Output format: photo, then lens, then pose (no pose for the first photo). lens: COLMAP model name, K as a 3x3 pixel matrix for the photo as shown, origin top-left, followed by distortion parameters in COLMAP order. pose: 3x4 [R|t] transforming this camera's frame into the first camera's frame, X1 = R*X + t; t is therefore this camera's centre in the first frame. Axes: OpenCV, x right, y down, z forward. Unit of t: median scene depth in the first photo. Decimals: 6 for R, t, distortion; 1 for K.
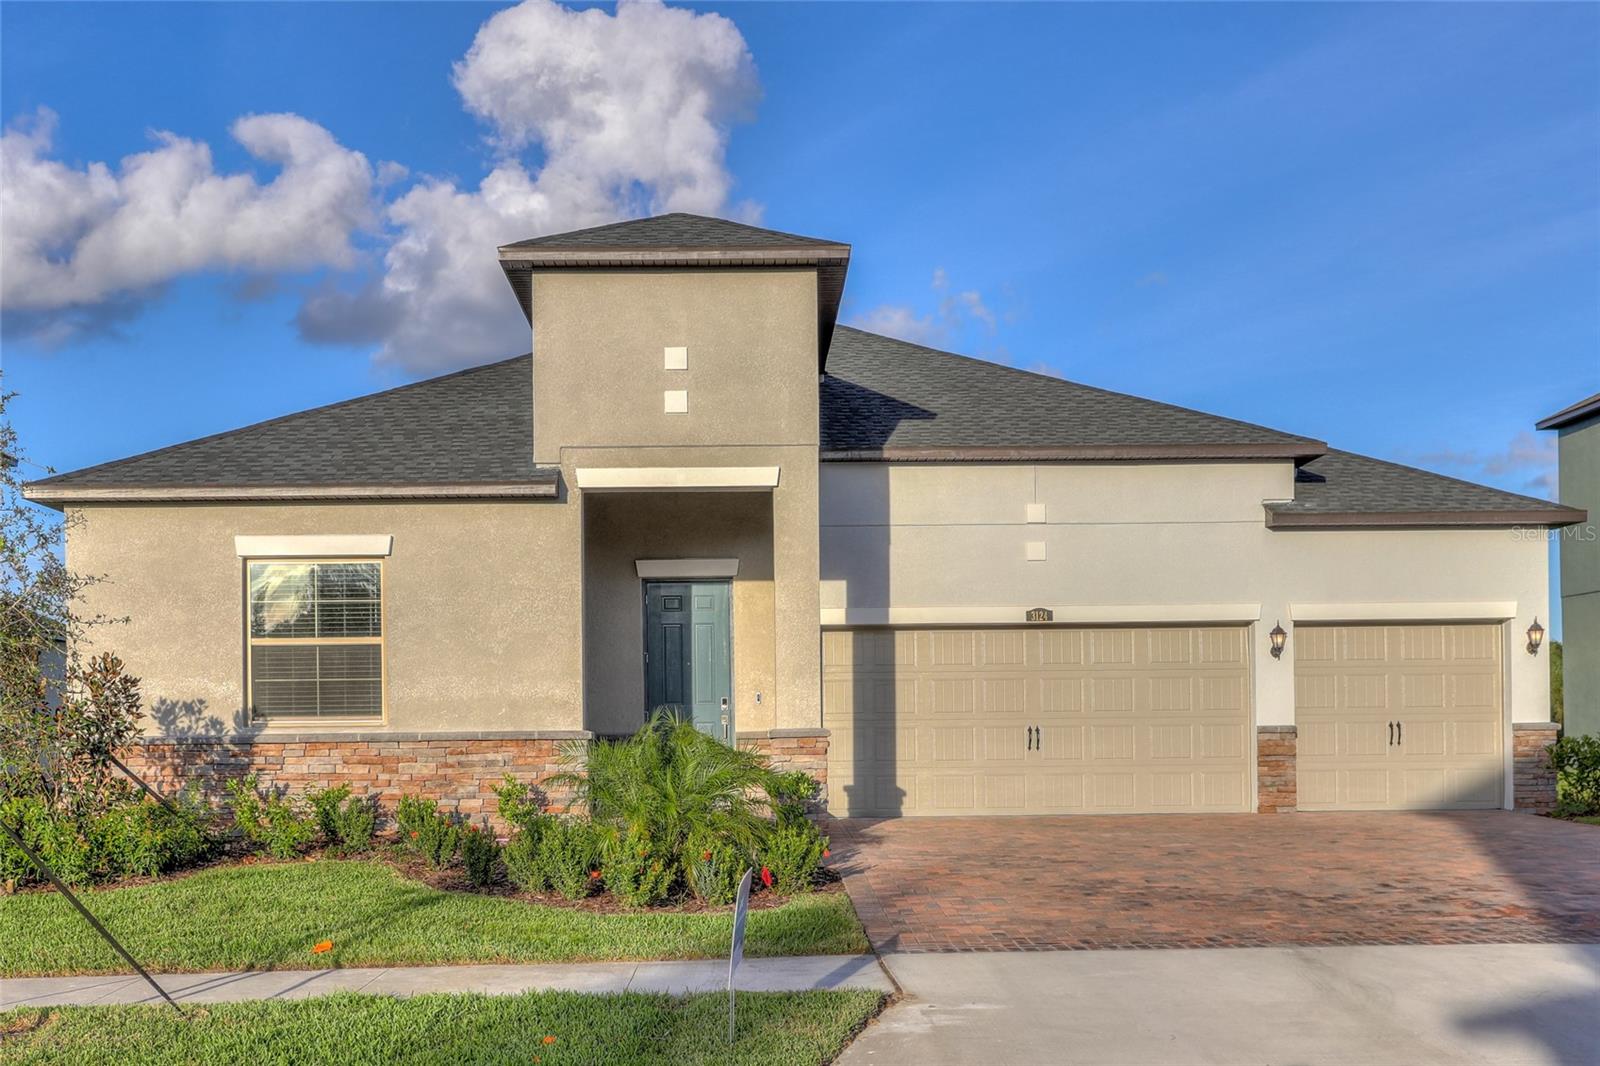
lens RADIAL K [[1599.6, 0, 803.8], [0, 1599.6, 653.0], [0, 0, 1]] dist [0.007144, 0.001025]
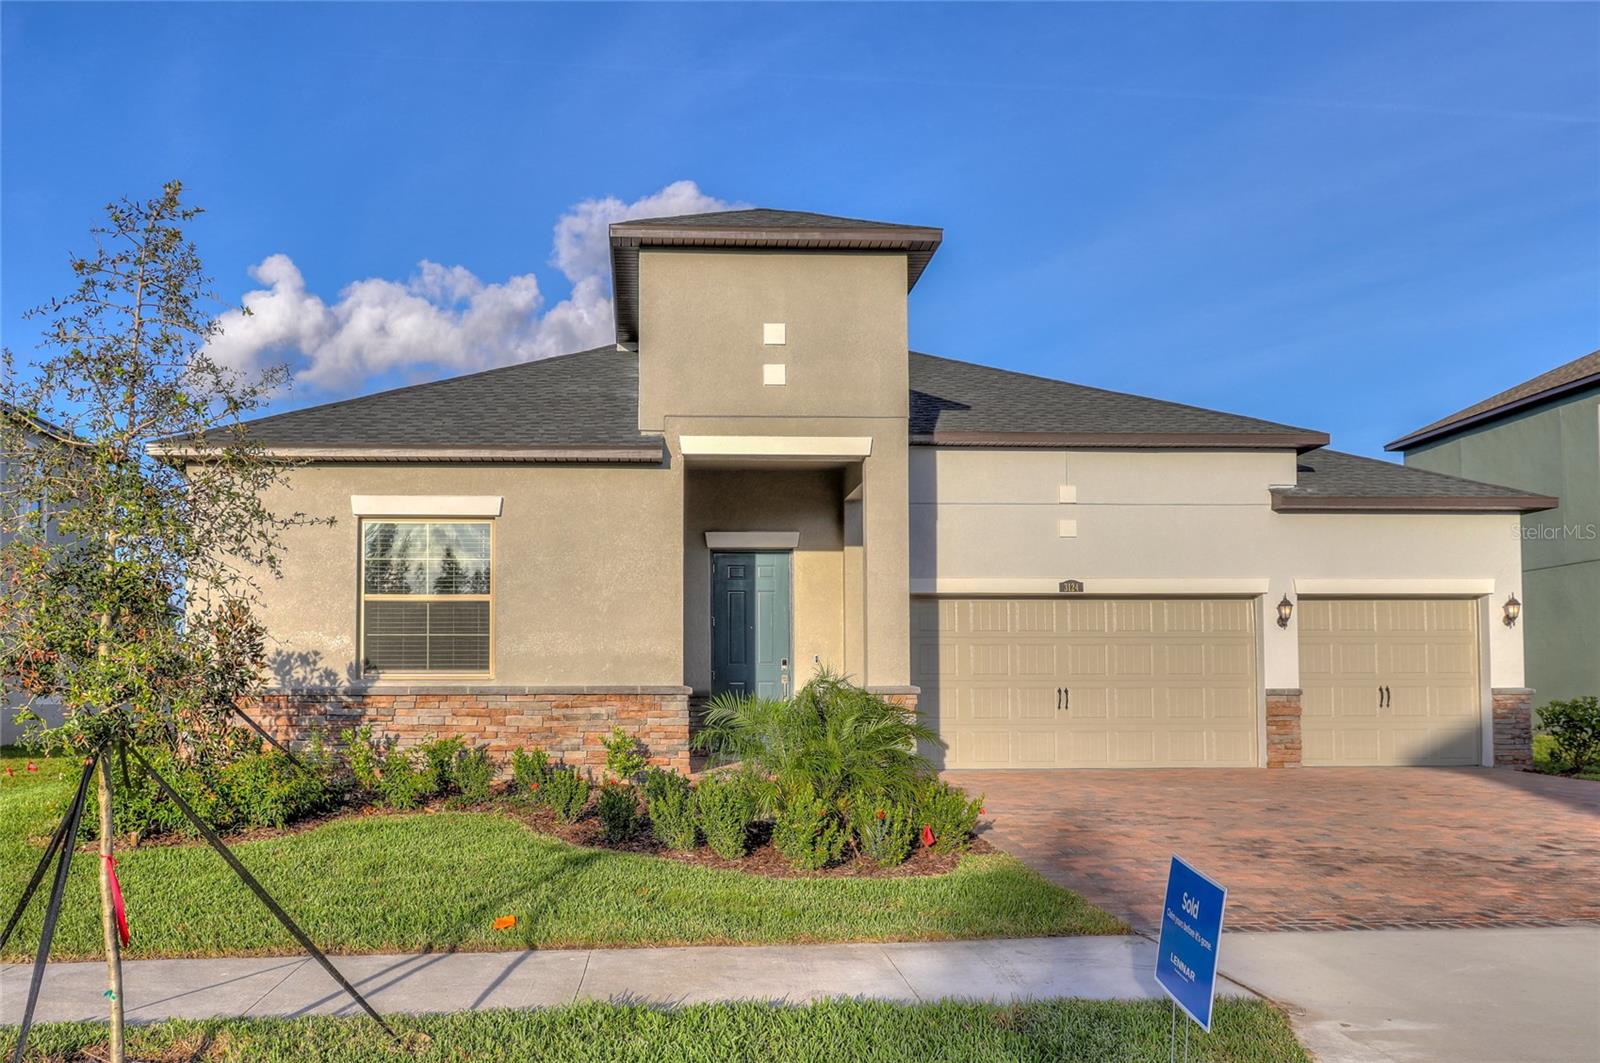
lens RADIAL K [[1285.3, 0, 792.7], [0, 1285.3, 592.3], [0, 0, 1]] dist [-0.005232, -0.001255]
pose [[0.999513, 0.011167, 0.029155, -0.091513], [-0.010264, 0.999468, -0.030942, 0.012653], [-0.029485, 0.030628, 0.999096, 0.158191]]
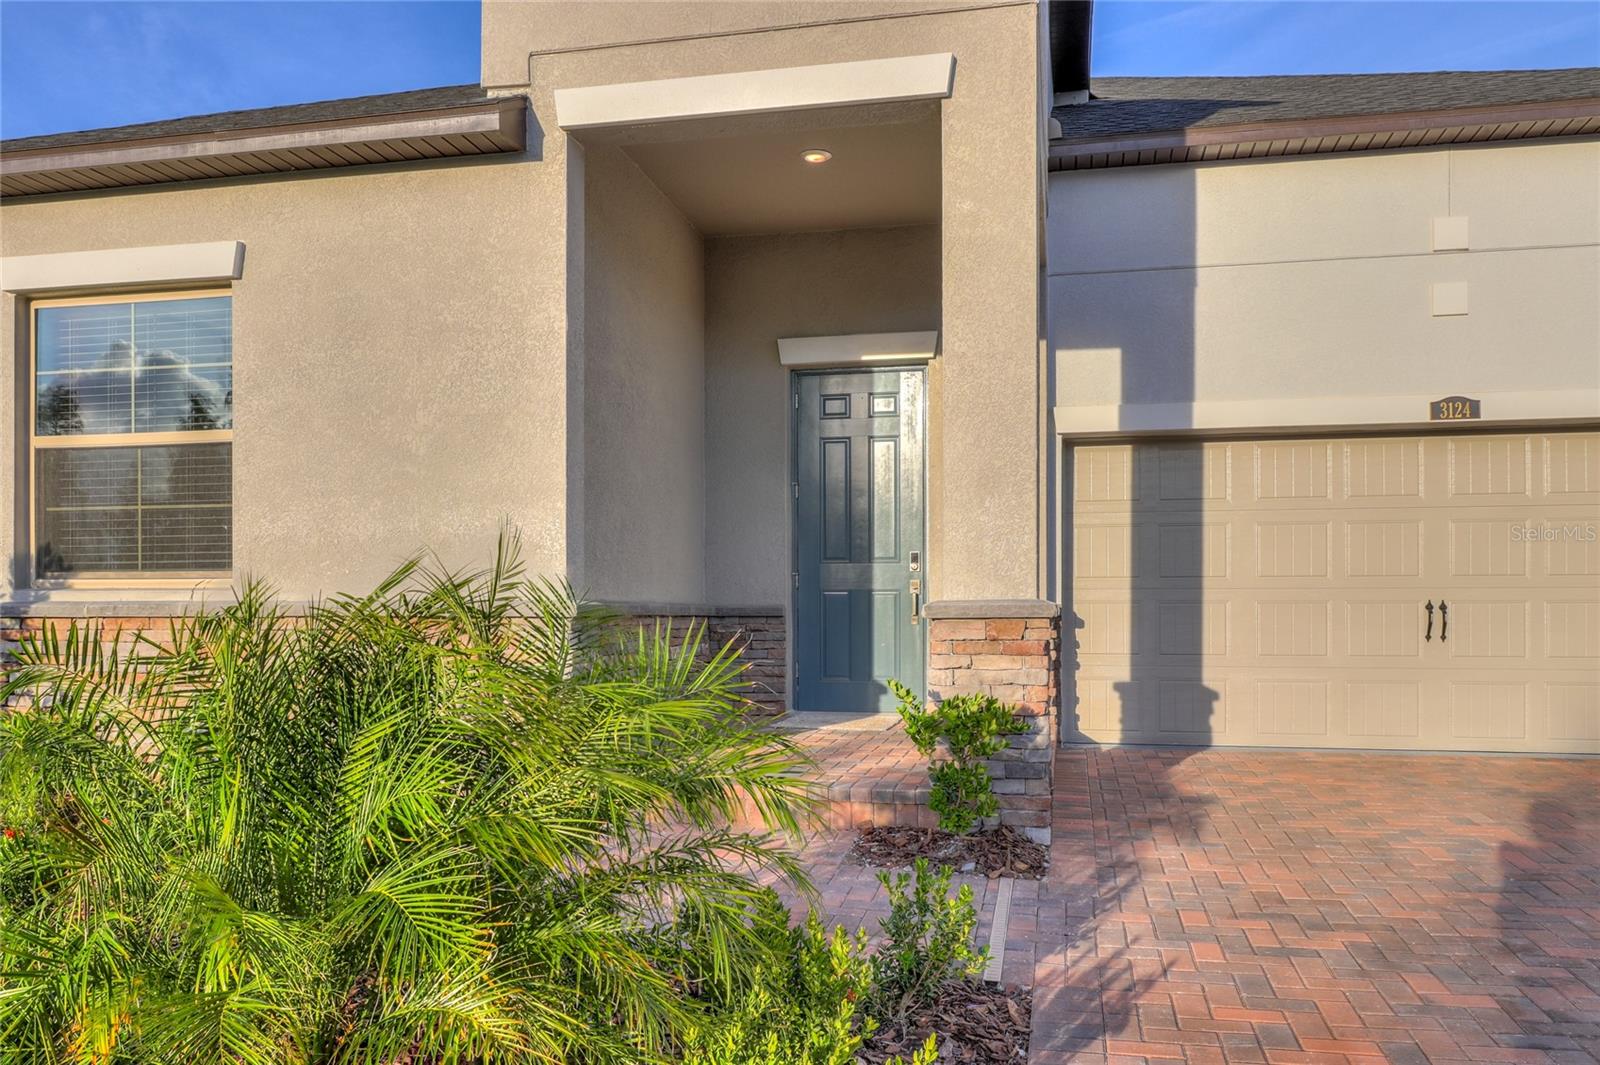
lens RADIAL K [[1285.3, 0, 792.7], [0, 1285.3, 593.3], [0, 0, 1]] dist [-0.005232, -0.001255]
pose [[0.968346, 0.006840, -0.249517, 0.035741], [0.003488, 0.999156, 0.040927, 0.029466], [0.249586, -0.040502, 0.967505, 0.616627]]
